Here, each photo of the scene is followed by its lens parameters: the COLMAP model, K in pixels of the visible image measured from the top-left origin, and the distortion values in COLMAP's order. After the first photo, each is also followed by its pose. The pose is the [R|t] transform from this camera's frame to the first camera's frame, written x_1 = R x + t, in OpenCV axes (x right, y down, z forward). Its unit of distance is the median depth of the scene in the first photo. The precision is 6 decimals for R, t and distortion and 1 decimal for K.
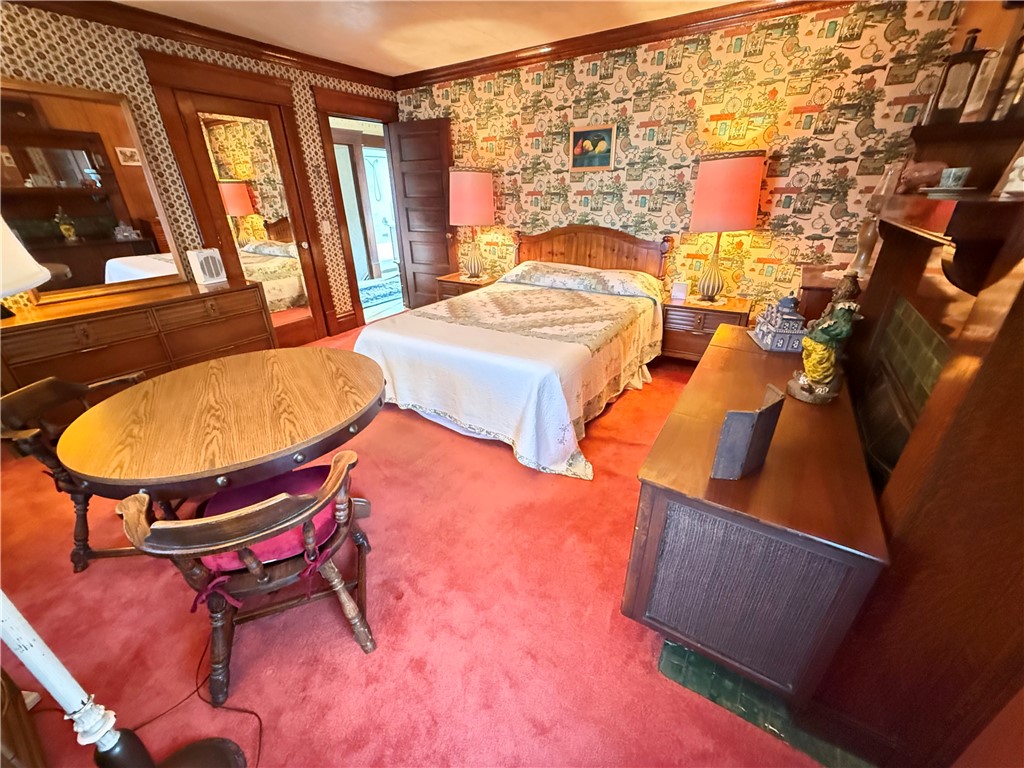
lens RADIAL K [[409.0, 0, 510.9], [0, 409.0, 389.8], [0, 0, 1]] dist [-0.000277, -0.000090]
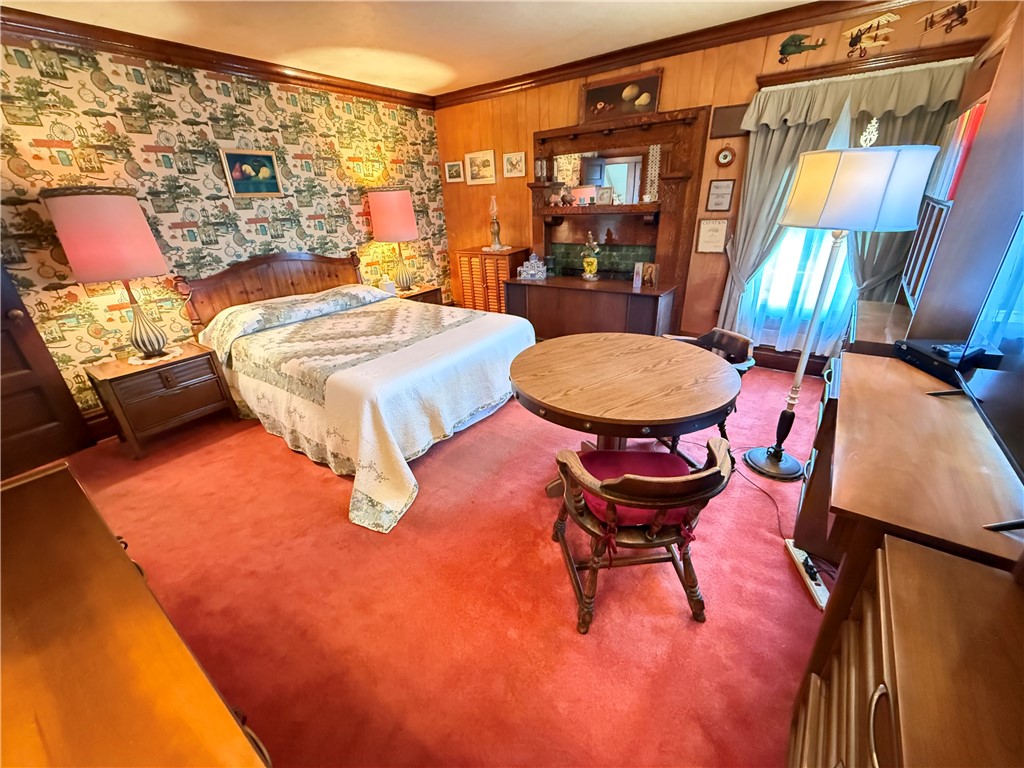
lens RADIAL K [[409.0, 0, 511.7], [0, 409.0, 378.5], [0, 0, 1]] dist [-0.000277, -0.000090]
pose [[0.056955, -0.383162, 0.921924, -0.899058], [0.480656, 0.819886, 0.311059, -0.245900], [-0.875058, 0.425411, 0.230866, 0.534068]]
